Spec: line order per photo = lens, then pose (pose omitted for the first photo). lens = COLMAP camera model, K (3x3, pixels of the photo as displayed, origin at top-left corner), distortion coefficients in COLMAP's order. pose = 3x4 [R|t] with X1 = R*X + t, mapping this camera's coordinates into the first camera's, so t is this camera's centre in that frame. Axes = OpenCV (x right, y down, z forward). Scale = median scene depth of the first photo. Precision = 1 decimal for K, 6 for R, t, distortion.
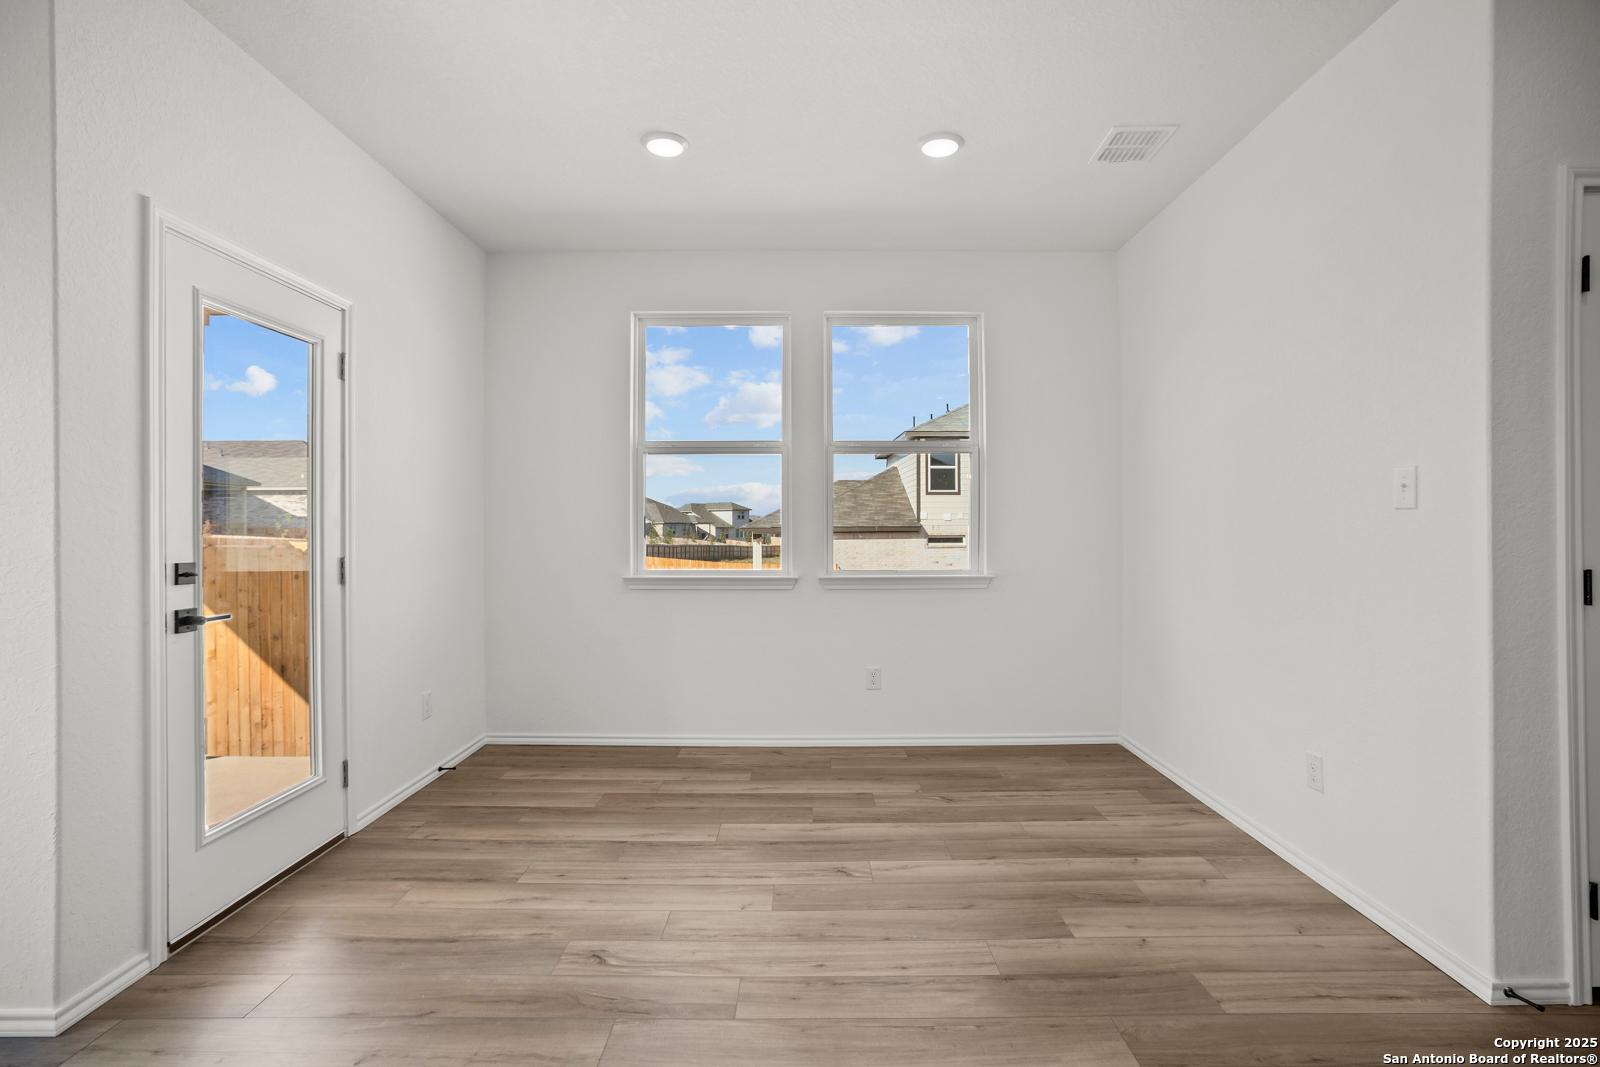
lens RADIAL K [[761.0, 0, 800.0], [0, 761.0, 526.7], [0, 0, 1]] dist [-0.050572, 0.029889]
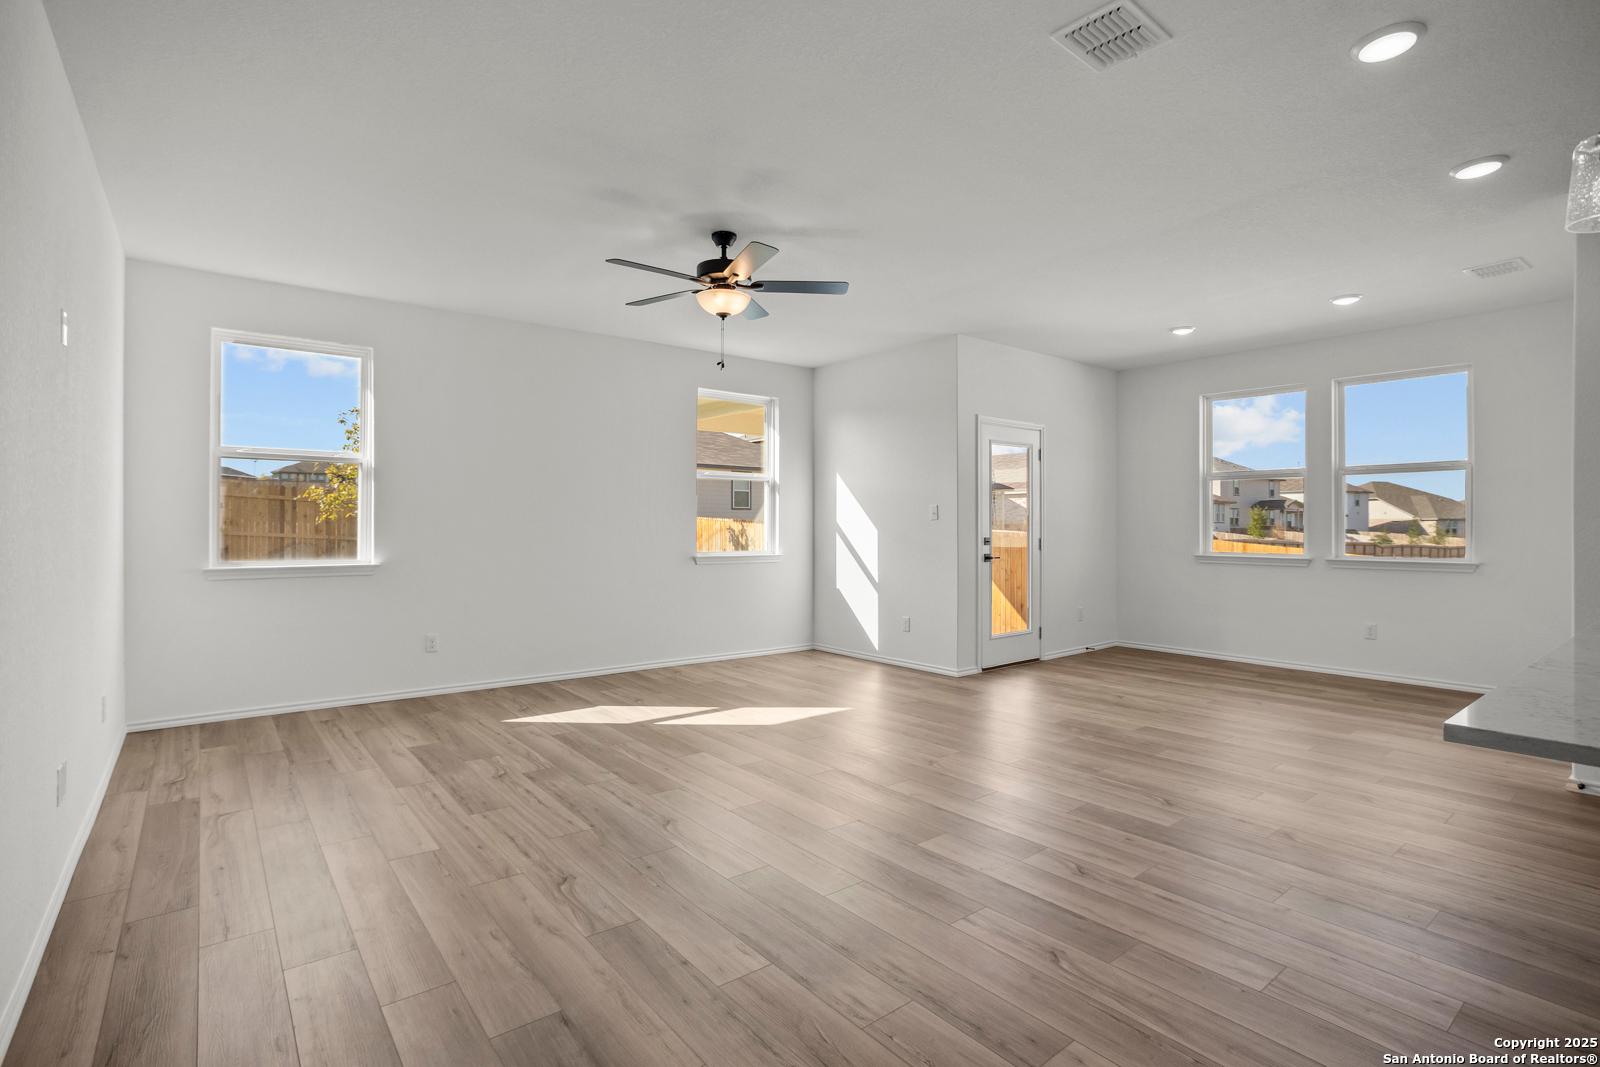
lens RADIAL K [[759.1, 0, 804.1], [0, 759.1, 528.8], [0, 0, 1]] dist [-0.065249, 0.030976]
pose [[0.624458, 0.006781, -0.781029, 0.601964], [-0.000752, 0.999967, 0.008080, -0.004972], [0.781058, -0.004458, 0.624442, -0.817261]]
